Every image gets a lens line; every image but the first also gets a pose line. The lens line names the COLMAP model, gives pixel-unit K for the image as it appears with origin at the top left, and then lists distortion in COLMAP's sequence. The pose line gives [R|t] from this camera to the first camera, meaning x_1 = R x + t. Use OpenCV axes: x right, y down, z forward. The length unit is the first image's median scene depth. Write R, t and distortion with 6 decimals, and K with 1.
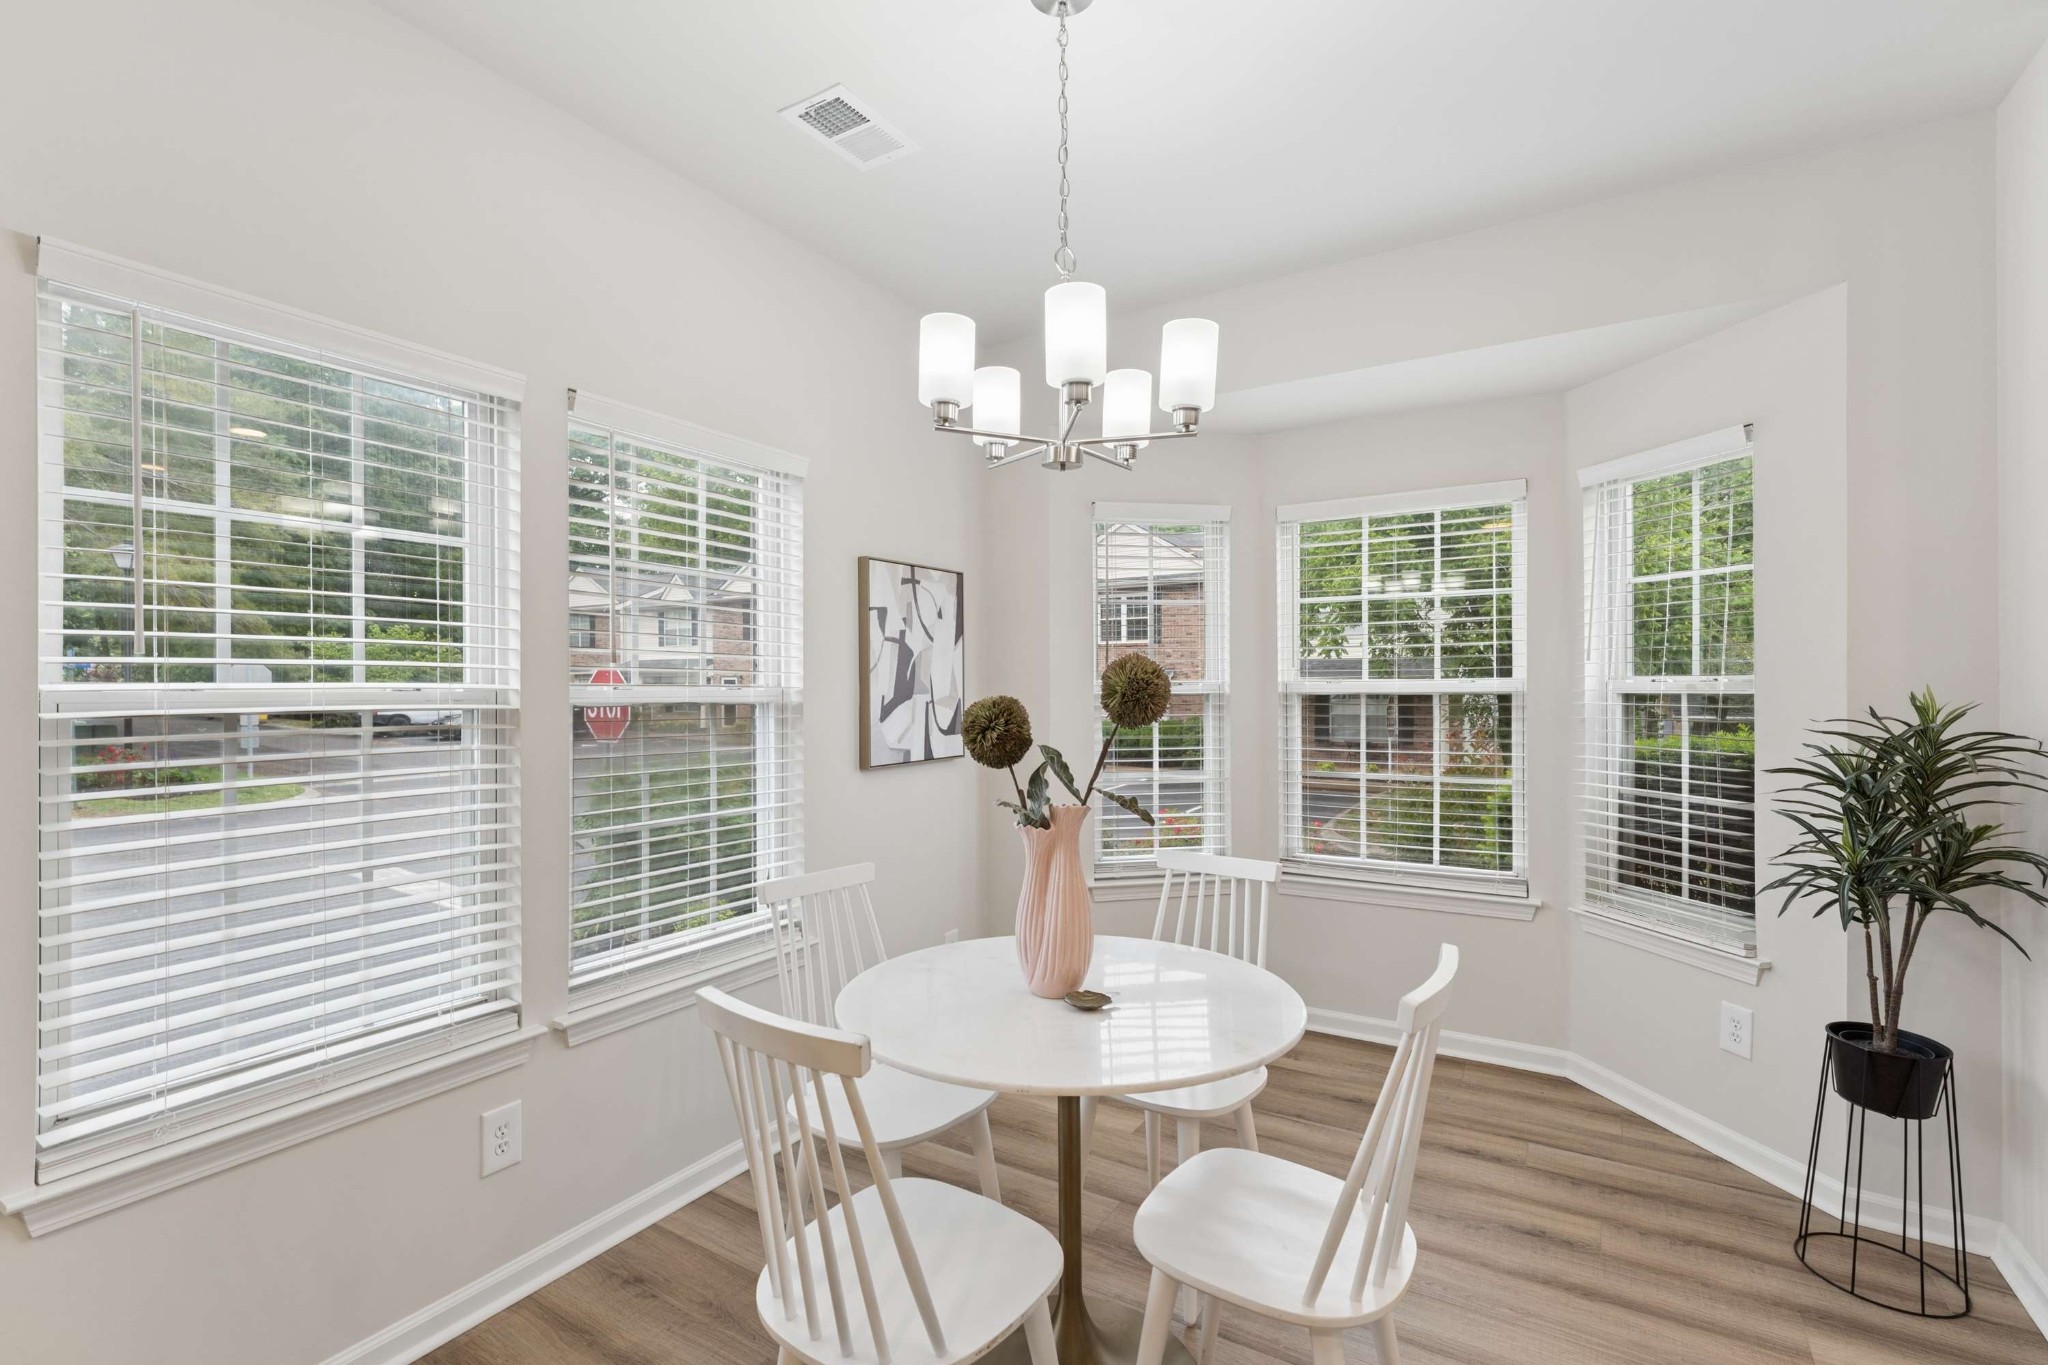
lens RADIAL K [[844.0, 0, 1029.5], [0, 844.0, 696.5], [0, 0, 1]] dist [-0.004076, 0.000554]
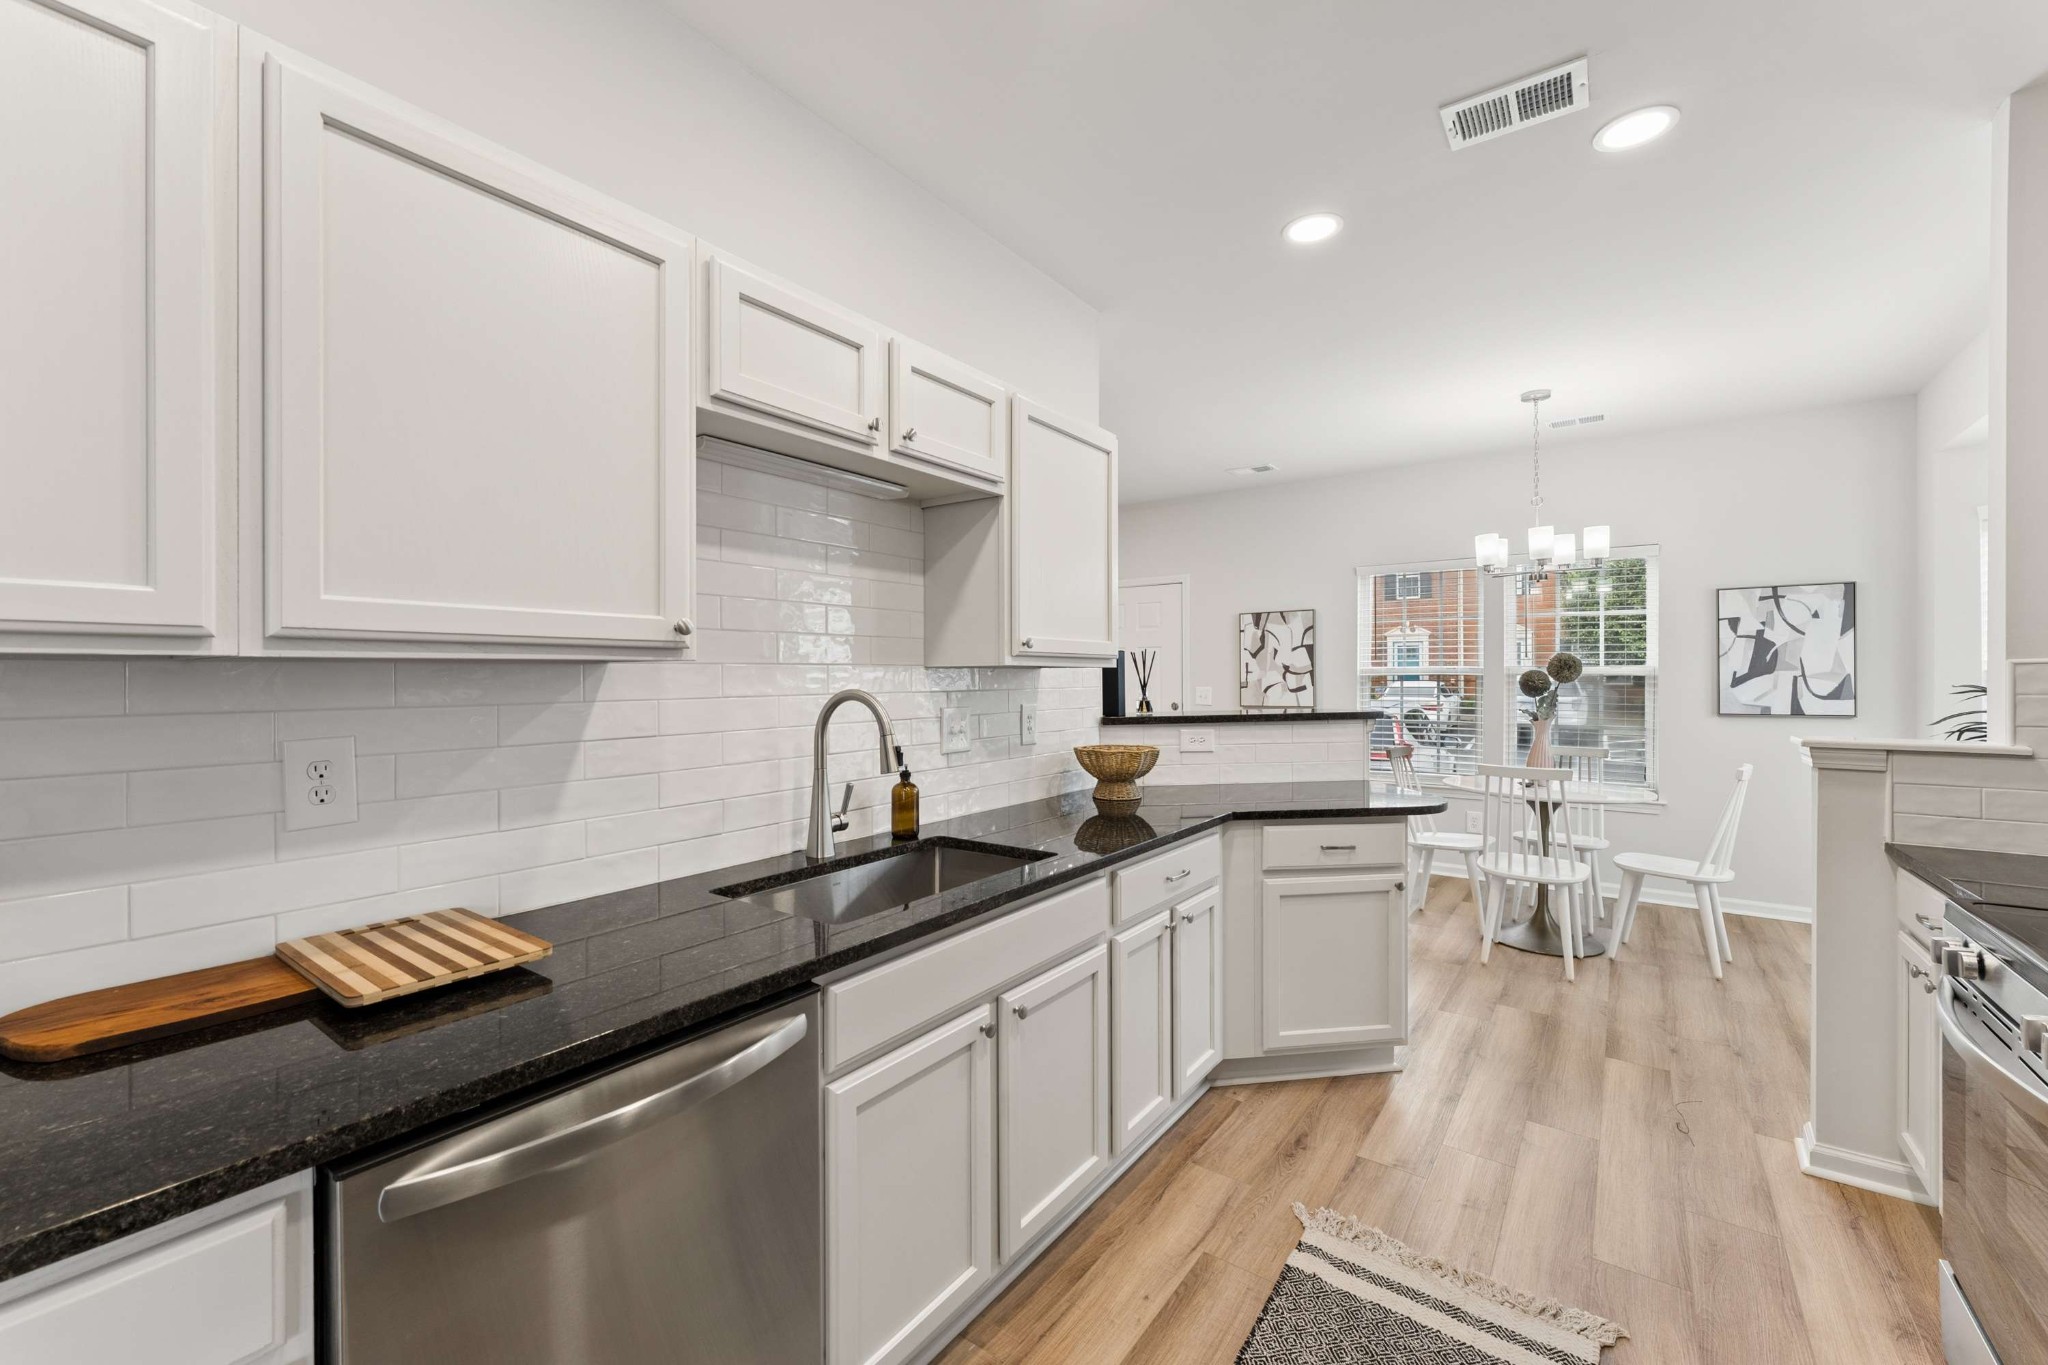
lens RADIAL K [[844.0, 0, 1007.8], [0, 844.0, 677.7], [0, 0, 1]] dist [-0.004076, 0.000554]
pose [[-0.104490, 0.008452, -0.994490, 1.550274], [-0.000800, 0.999963, 0.008583, -0.001865], [0.994526, 0.001693, -0.104479, -0.230500]]
